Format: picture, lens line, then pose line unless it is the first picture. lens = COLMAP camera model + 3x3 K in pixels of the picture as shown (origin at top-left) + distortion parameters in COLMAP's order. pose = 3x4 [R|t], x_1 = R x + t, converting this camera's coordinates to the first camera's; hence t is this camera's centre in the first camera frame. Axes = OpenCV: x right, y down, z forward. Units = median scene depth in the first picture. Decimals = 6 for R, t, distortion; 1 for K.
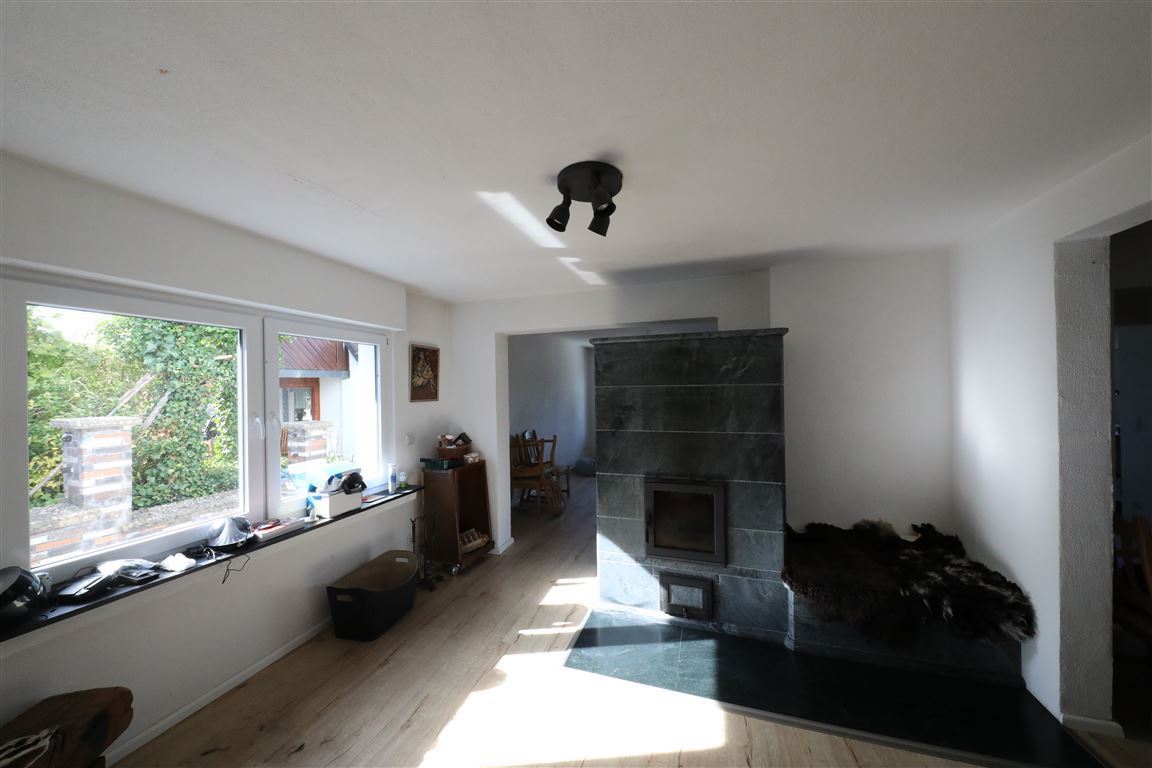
lens RADIAL K [[395.9, 0, 587.4], [0, 395.9, 372.7], [0, 0, 1]] dist [-0.001956, -0.000616]
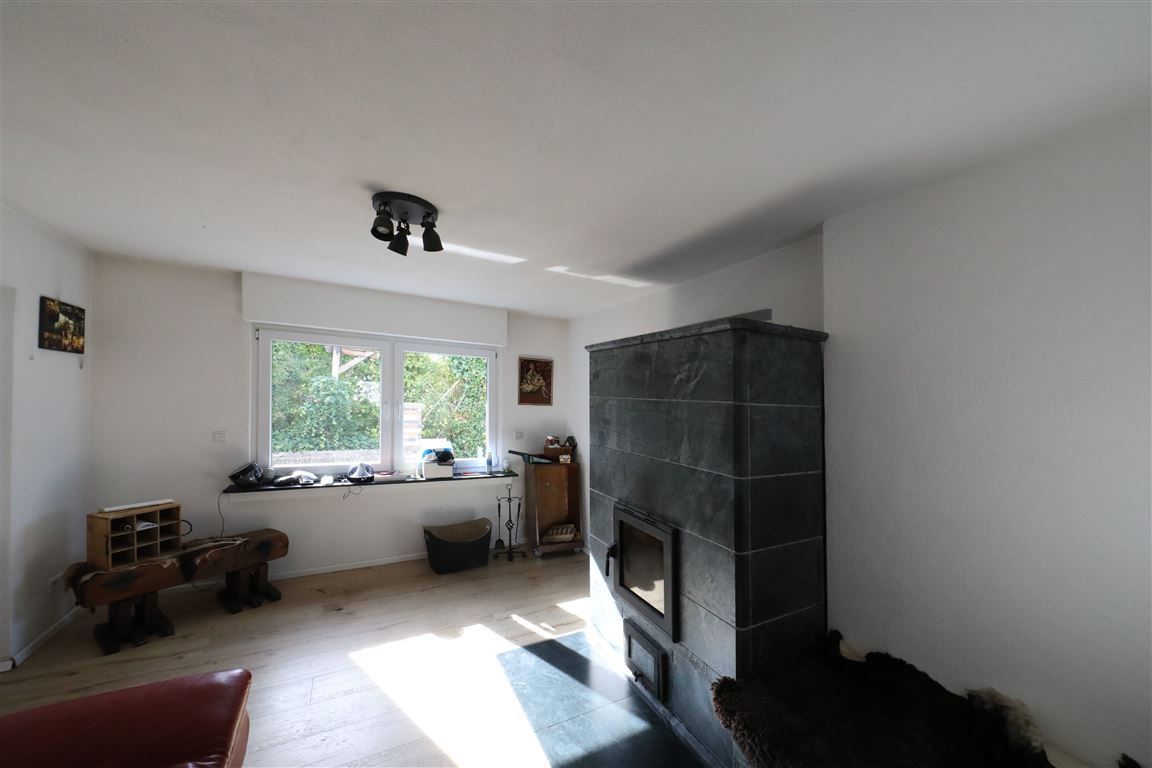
lens RADIAL K [[395.9, 0, 585.4], [0, 395.9, 385.4], [0, 0, 1]] dist [-0.001956, -0.000616]
pose [[0.736534, 0.025768, -0.675909, 0.683771], [-0.029530, 0.999546, 0.005928, 0.002647], [0.675755, 0.015593, 0.736961, 0.304712]]
